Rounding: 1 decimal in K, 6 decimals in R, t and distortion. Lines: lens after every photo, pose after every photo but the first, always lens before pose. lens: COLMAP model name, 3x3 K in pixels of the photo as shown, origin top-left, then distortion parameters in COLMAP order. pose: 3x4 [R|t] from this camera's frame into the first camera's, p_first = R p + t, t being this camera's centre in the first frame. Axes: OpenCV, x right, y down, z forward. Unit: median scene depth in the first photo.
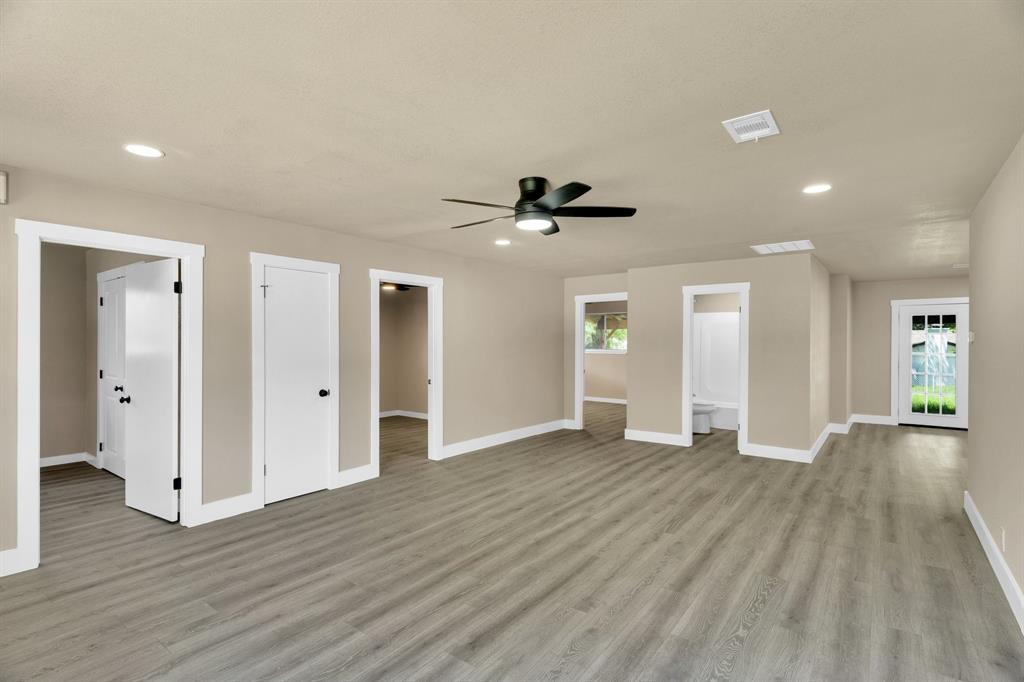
lens RADIAL K [[492.0, 0, 508.4], [0, 492.0, 344.4], [0, 0, 1]] dist [0.000074, -0.000731]
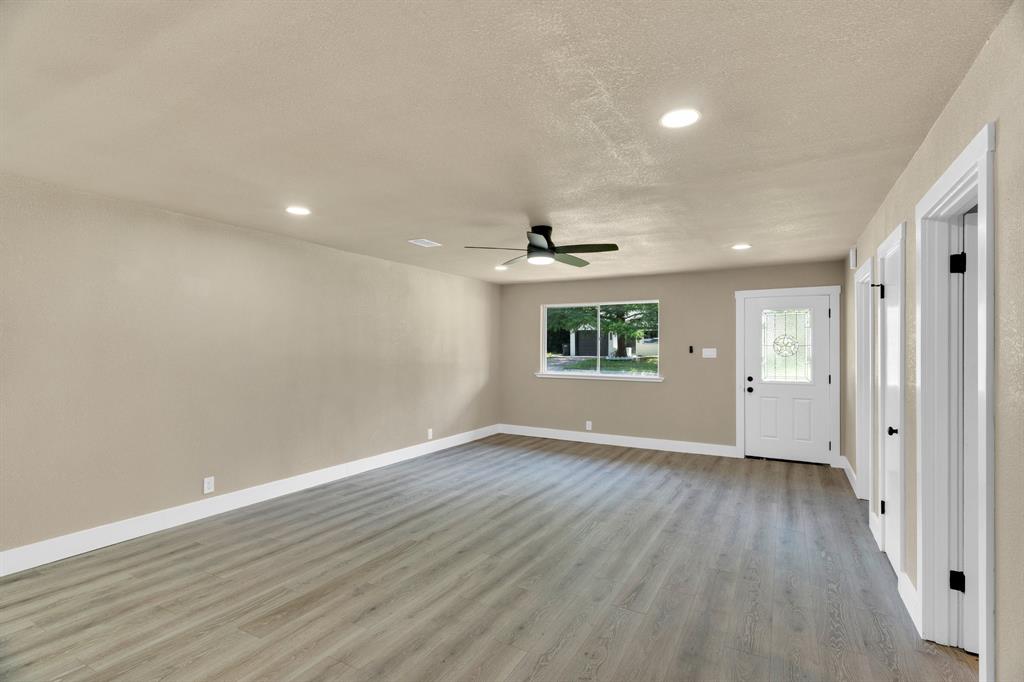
lens RADIAL K [[492.0, 0, 504.1], [0, 492.0, 343.8], [0, 0, 1]] dist [0.000074, -0.000731]
pose [[-0.992084, -0.007872, -0.125331, 0.263561], [-0.007770, 0.999969, -0.001300, -0.012409], [0.125338, -0.000316, -0.992114, 1.929467]]
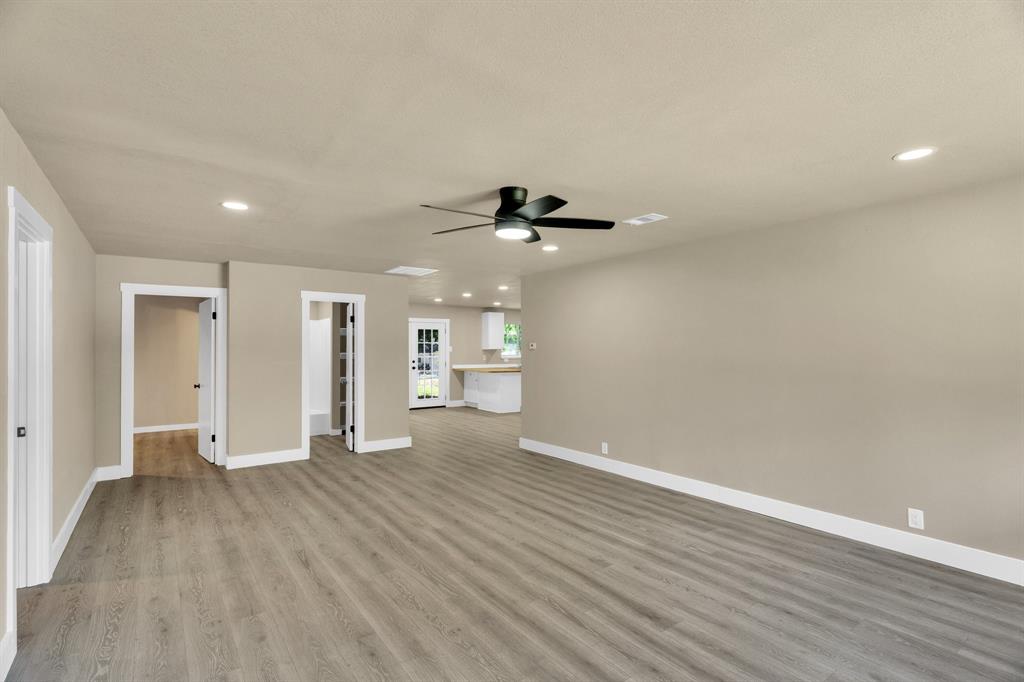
lens RADIAL K [[492.0, 0, 513.9], [0, 492.0, 345.8], [0, 0, 1]] dist [0.000074, -0.000731]
pose [[0.291786, 0.003814, 0.956476, -0.761763], [0.008244, 0.999945, -0.006503, -0.004887], [-0.956448, 0.009783, 0.291739, 0.591674]]
